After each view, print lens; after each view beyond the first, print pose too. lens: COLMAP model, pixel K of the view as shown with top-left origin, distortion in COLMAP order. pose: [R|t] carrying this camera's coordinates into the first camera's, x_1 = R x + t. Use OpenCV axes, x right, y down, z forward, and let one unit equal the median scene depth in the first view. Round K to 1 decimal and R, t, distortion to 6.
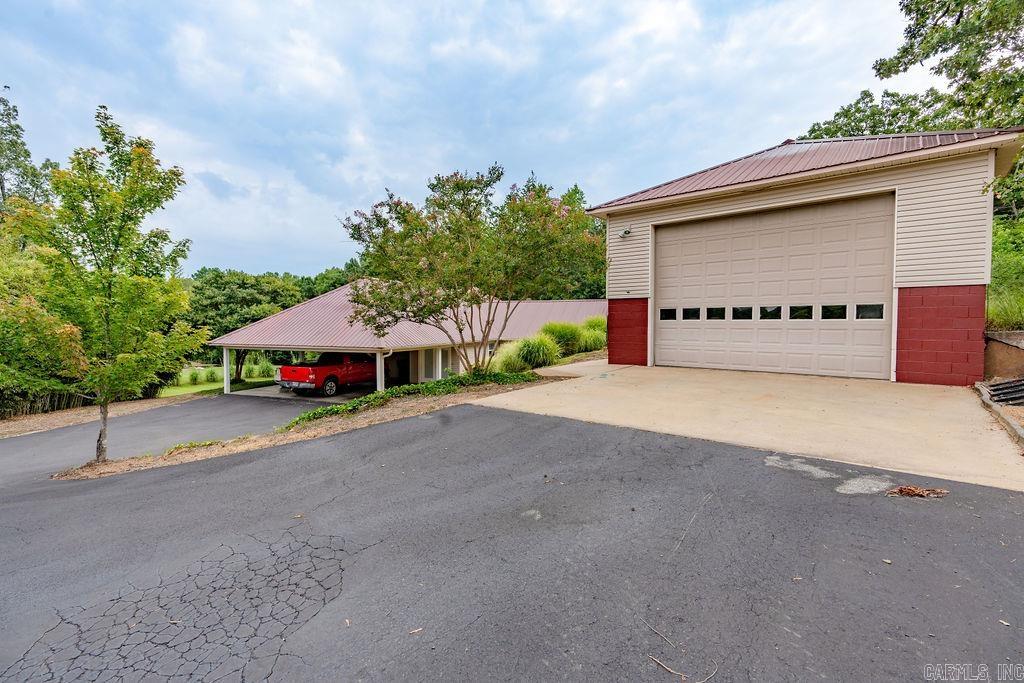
lens RADIAL K [[458.5, 0, 512.0], [0, 458.5, 341.5], [0, 0, 1]] dist [-0.001792, -0.000006]
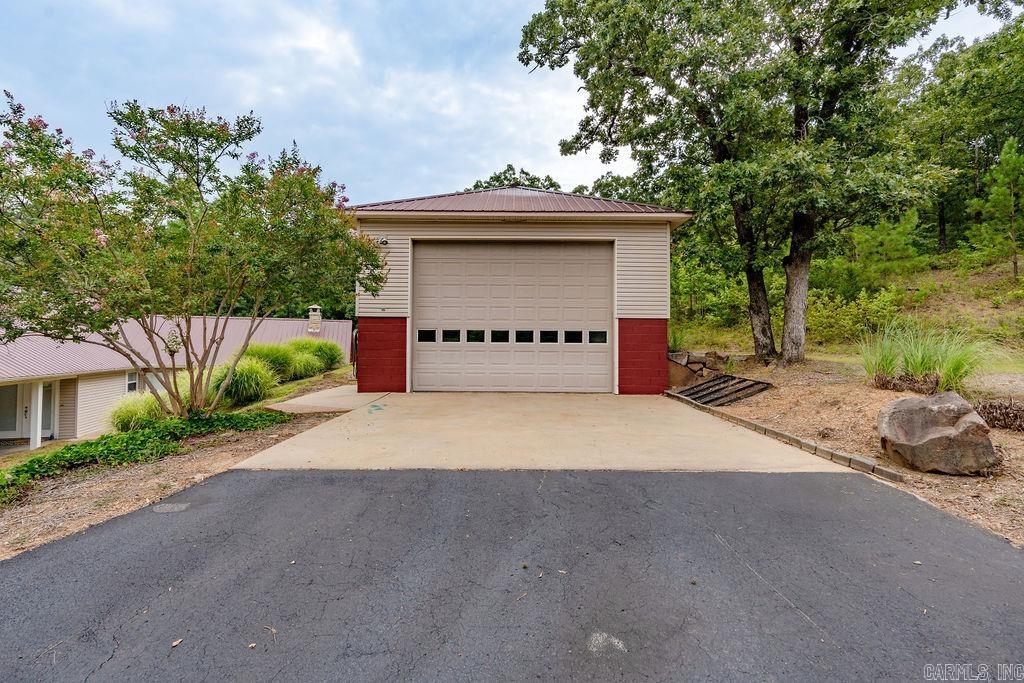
lens RADIAL K [[458.5, 0, 512.0], [0, 458.5, 341.5], [0, 0, 1]] dist [-0.001792, -0.000006]
pose [[0.758376, 0.015005, 0.651644, -0.158191], [0.018665, 0.998825, -0.044721, -0.002926], [-0.651550, 0.046078, 0.757205, 0.199826]]
